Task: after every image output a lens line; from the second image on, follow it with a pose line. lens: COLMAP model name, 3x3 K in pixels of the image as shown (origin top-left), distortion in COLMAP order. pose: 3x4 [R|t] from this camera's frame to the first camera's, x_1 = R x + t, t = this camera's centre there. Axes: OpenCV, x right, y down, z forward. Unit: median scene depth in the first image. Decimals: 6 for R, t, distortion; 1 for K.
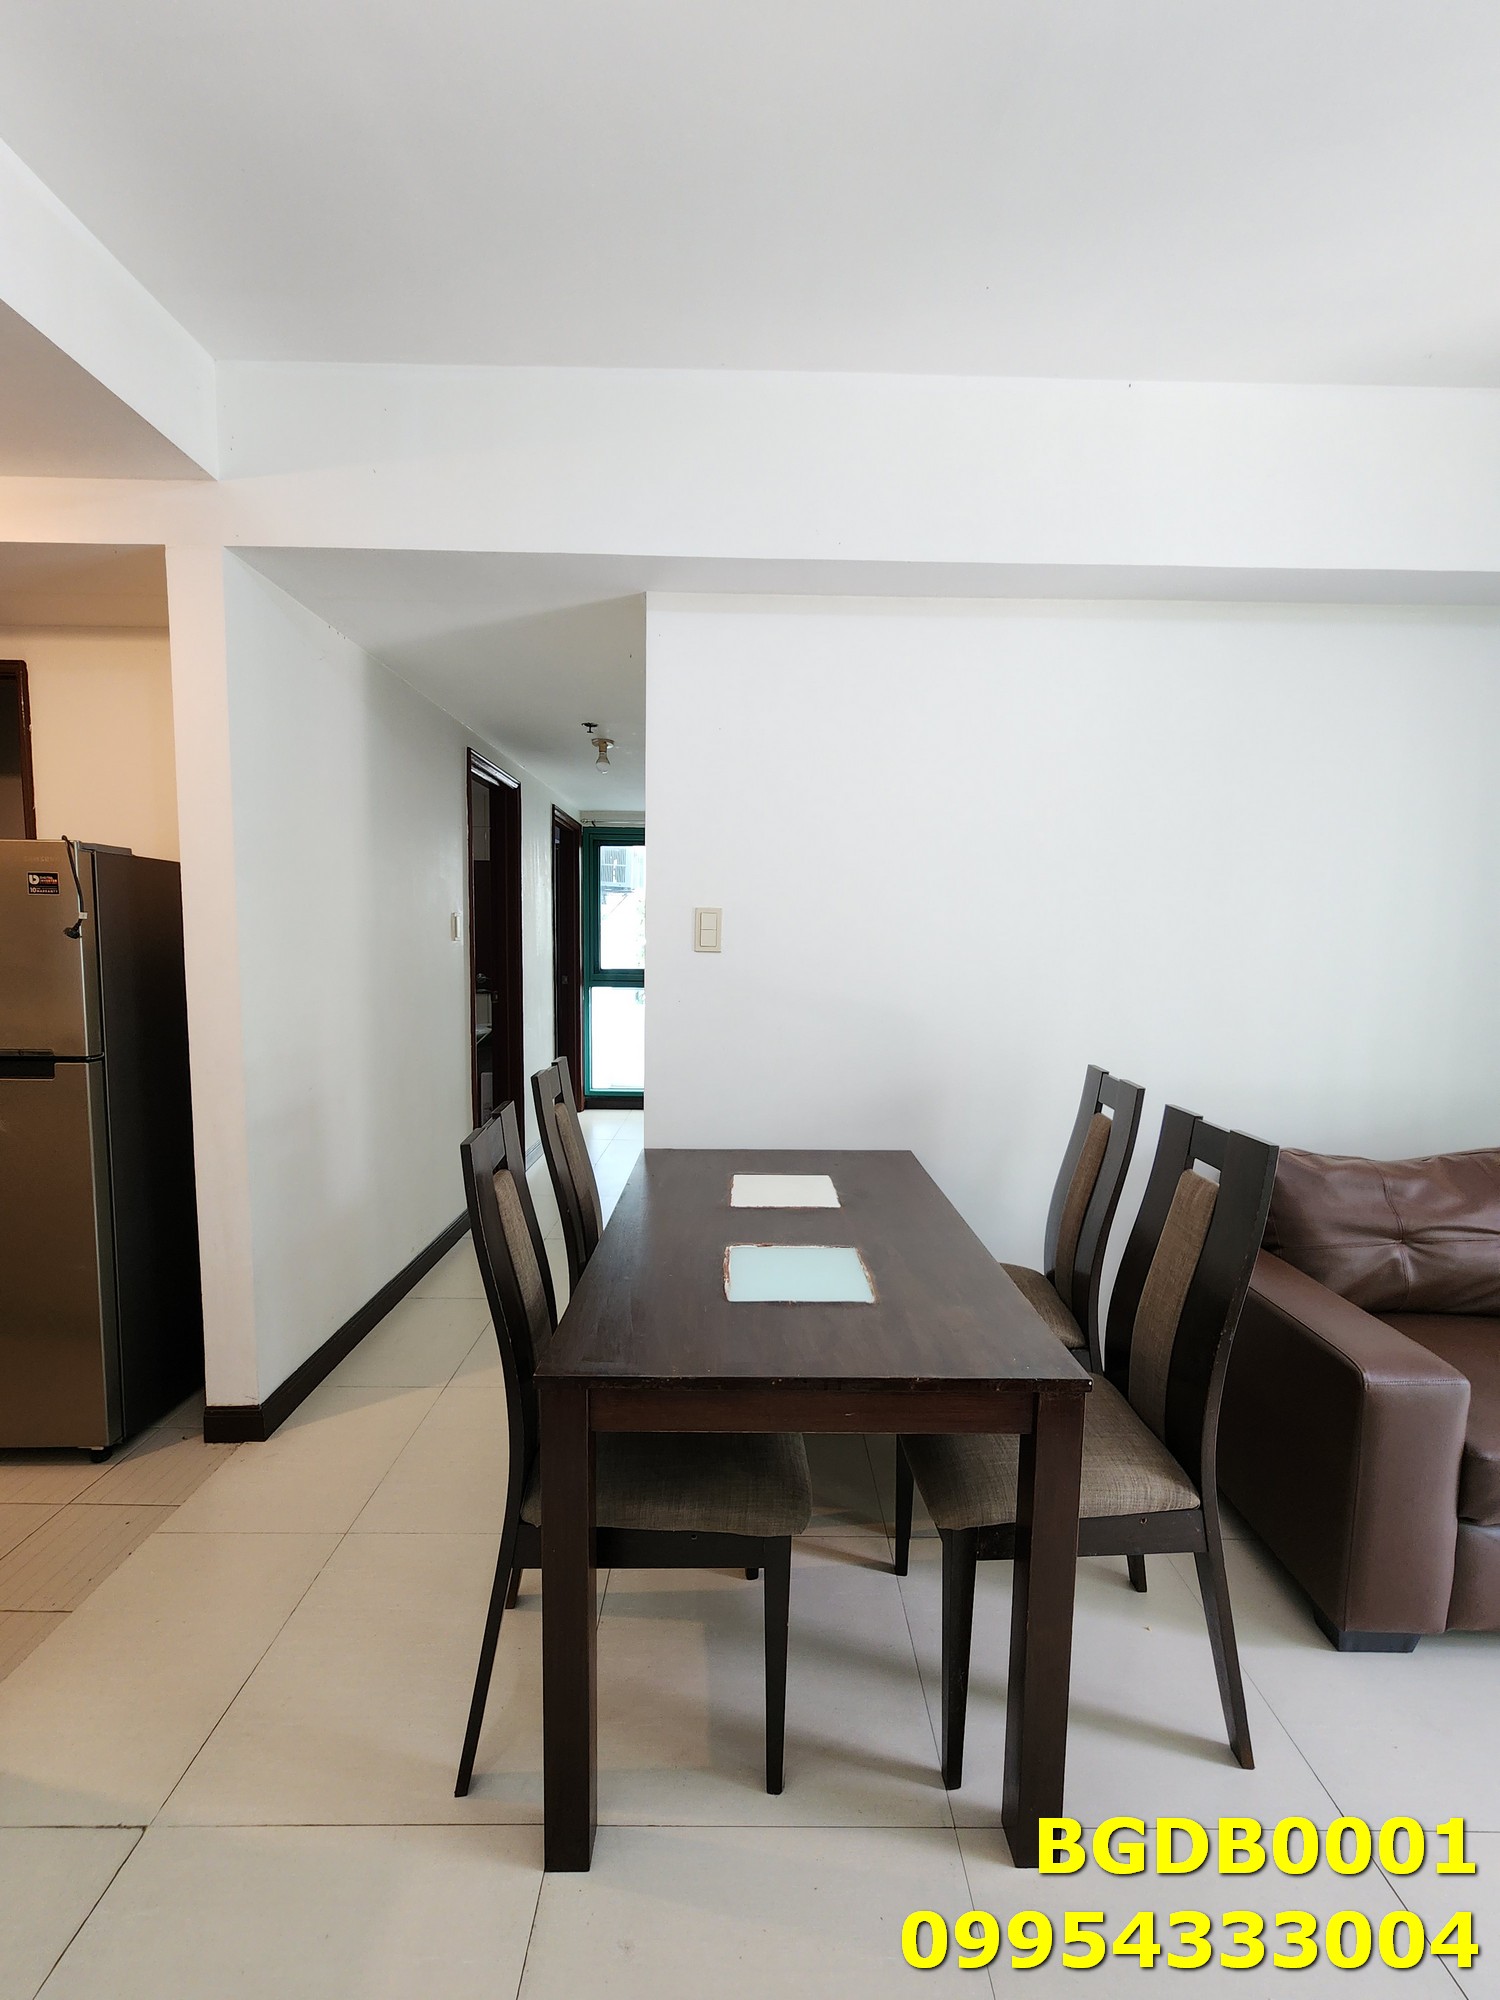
lens RADIAL K [[823.9, 0, 760.6], [0, 823.9, 1008.3], [0, 0, 1]] dist [-0.004807, 0.002920]
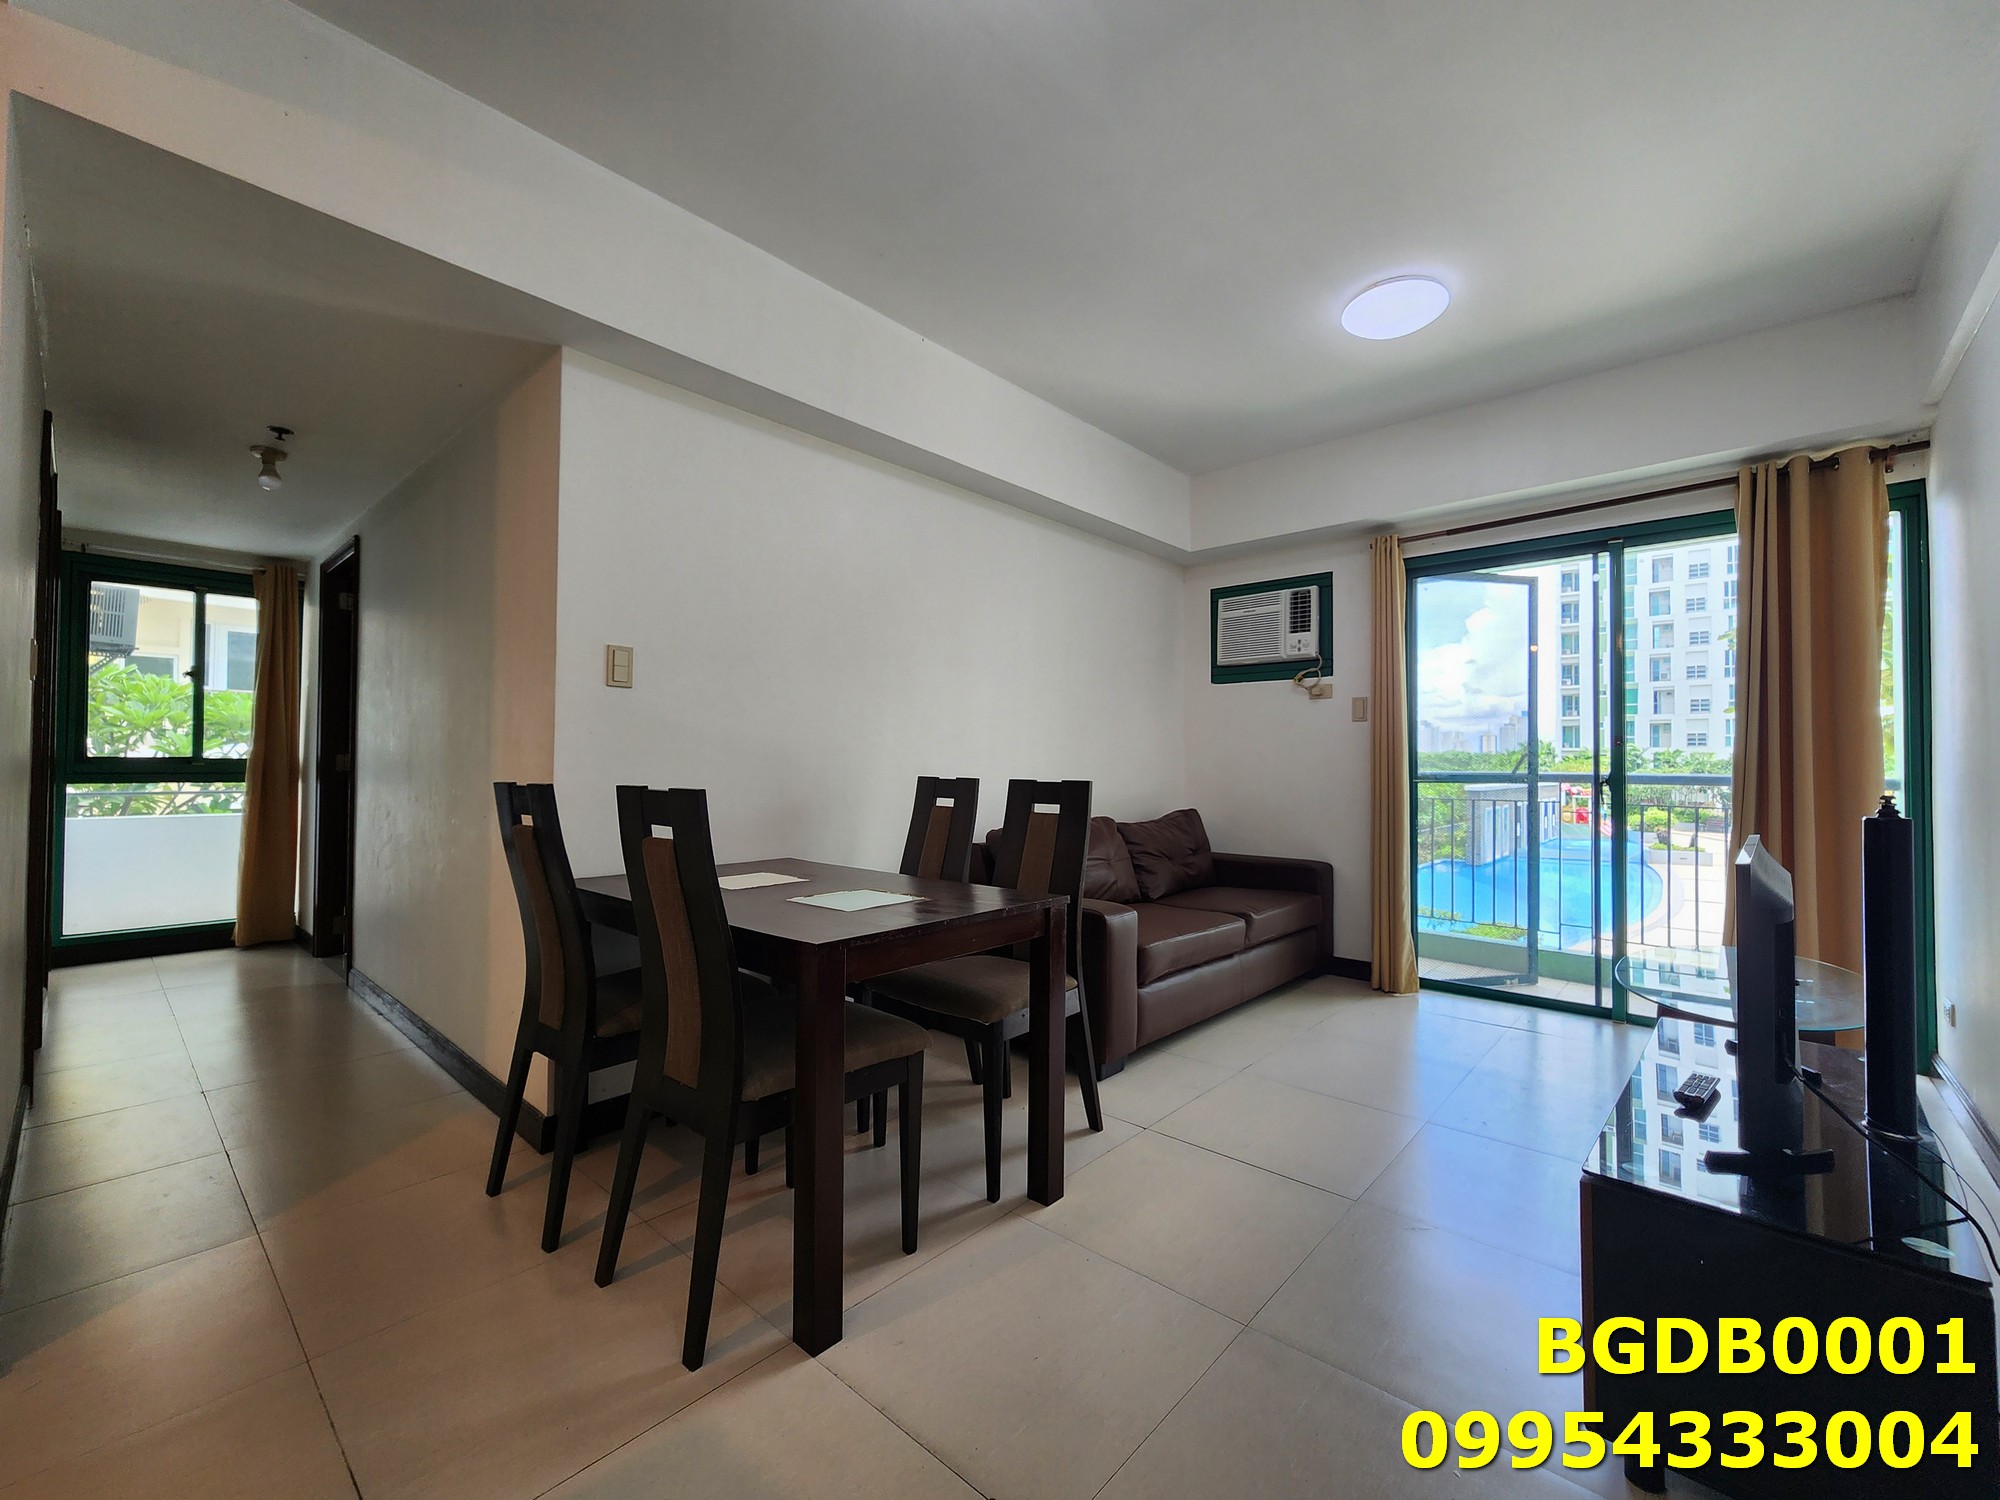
lens RADIAL K [[823.9, 0, 1016.1], [0, 823.9, 747.1], [0, 0, 1]] dist [-0.004807, 0.002920]
pose [[0.665731, 0.009673, 0.746129, -0.632729], [0.069333, 0.994789, -0.074758, 0.152780], [-0.742964, 0.101500, 0.661591, -0.096164]]
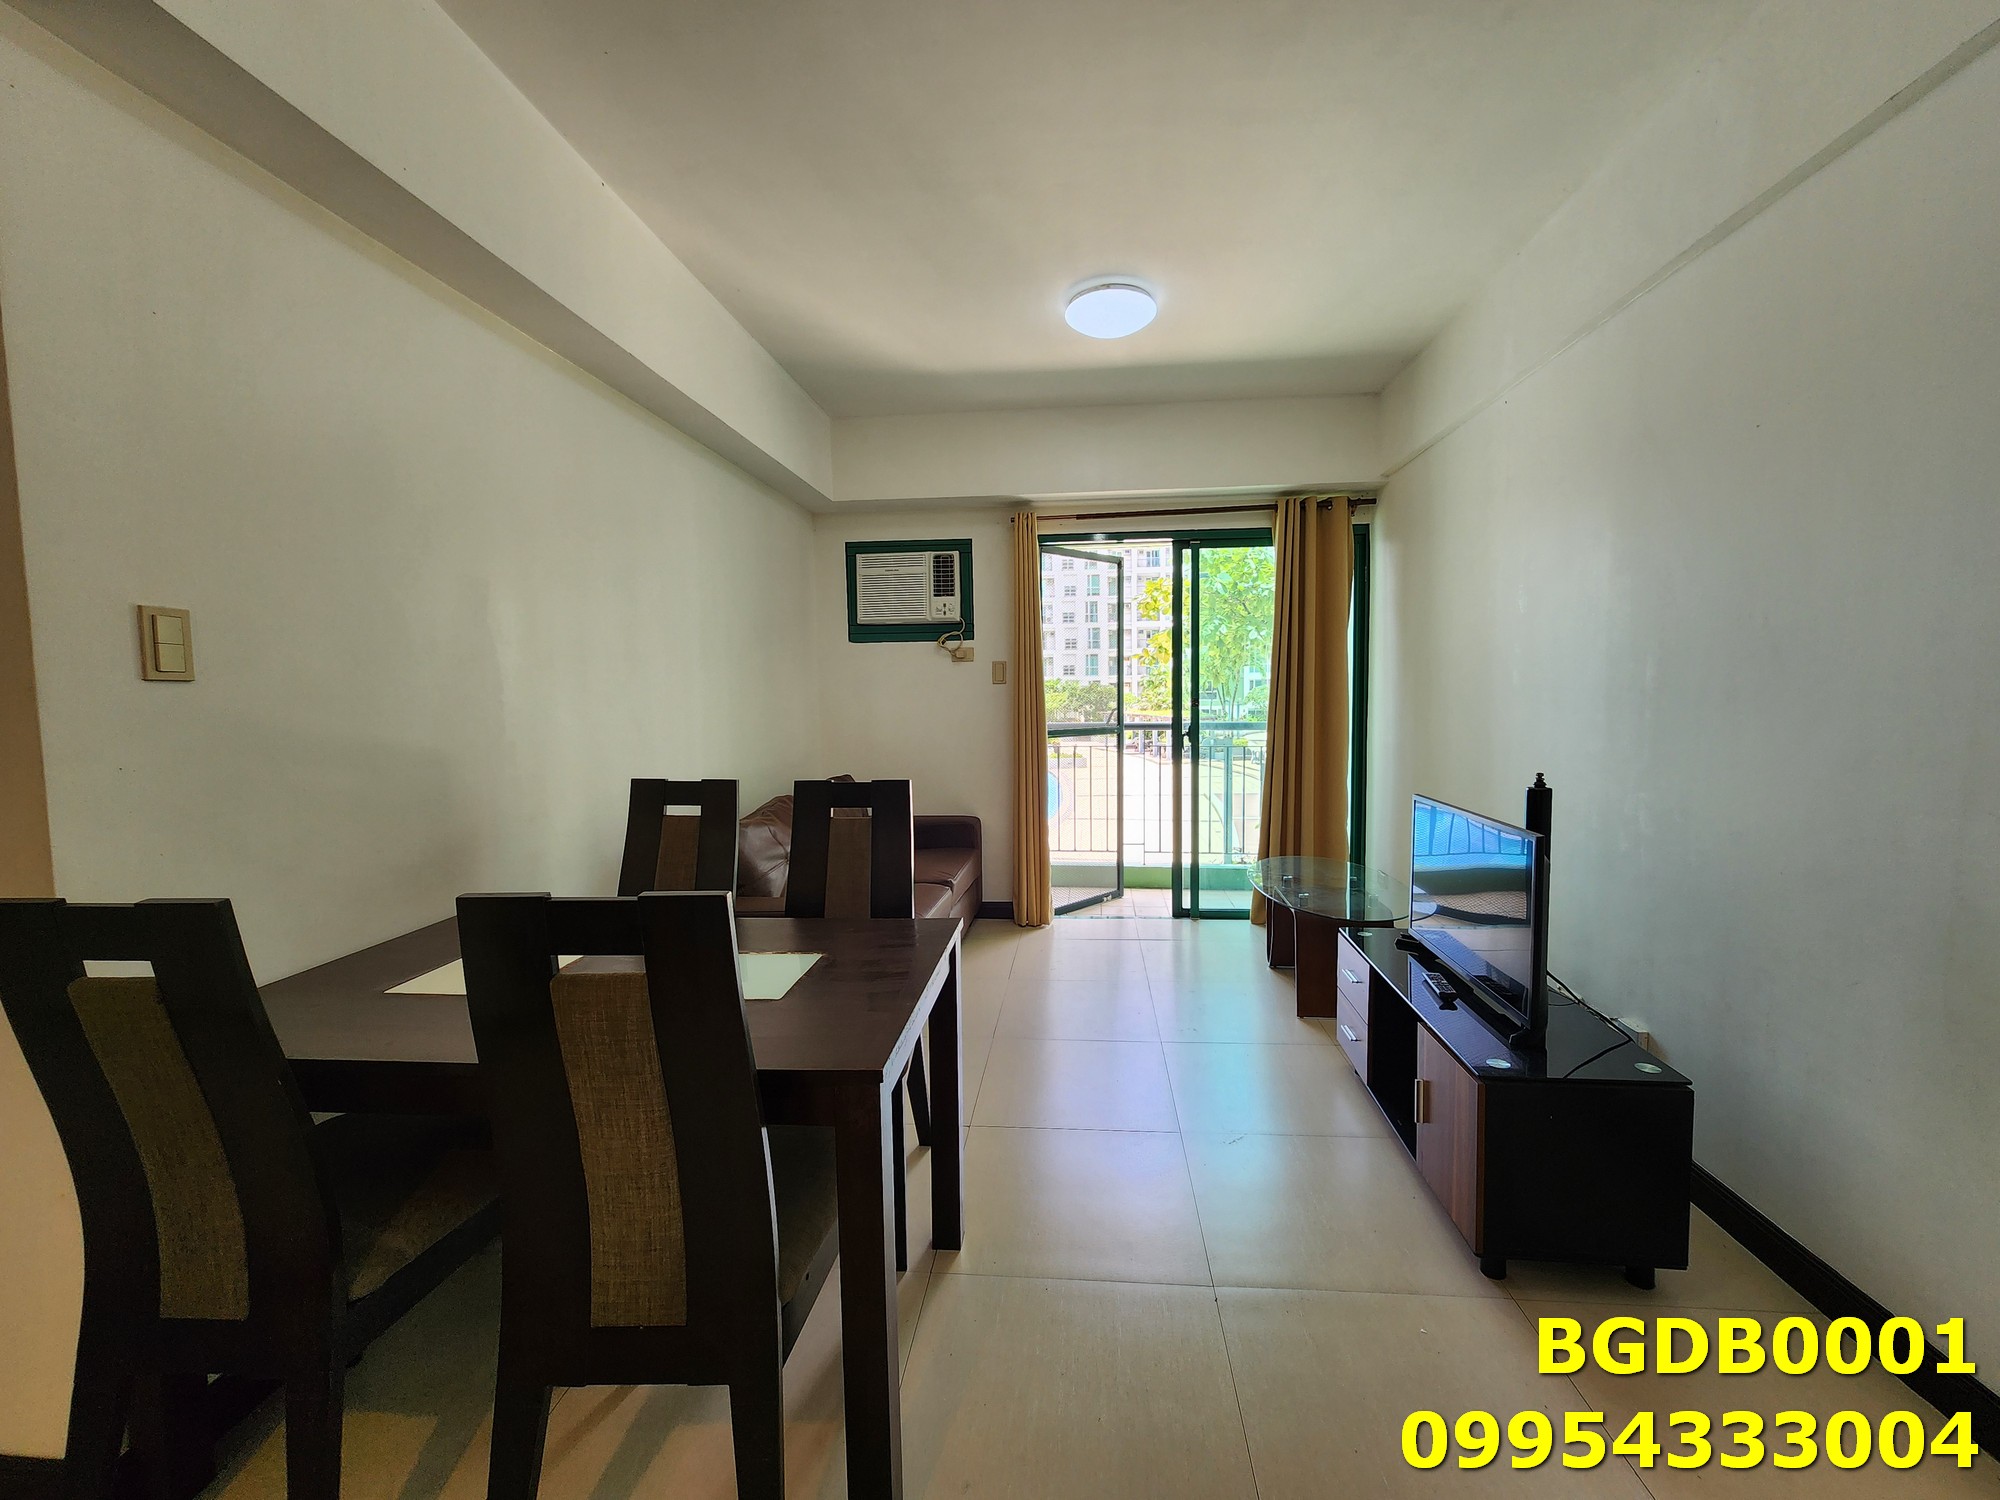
lens RADIAL K [[819.0, 0, 1017.2], [0, 819.0, 741.9], [0, 0, 1]] dist [-0.000977, 0.000336]
pose [[0.090550, -0.072084, 0.993280, -0.730892], [0.107286, 0.992279, 0.062231, 0.004597], [-0.990096, 0.100930, 0.097584, 0.420371]]
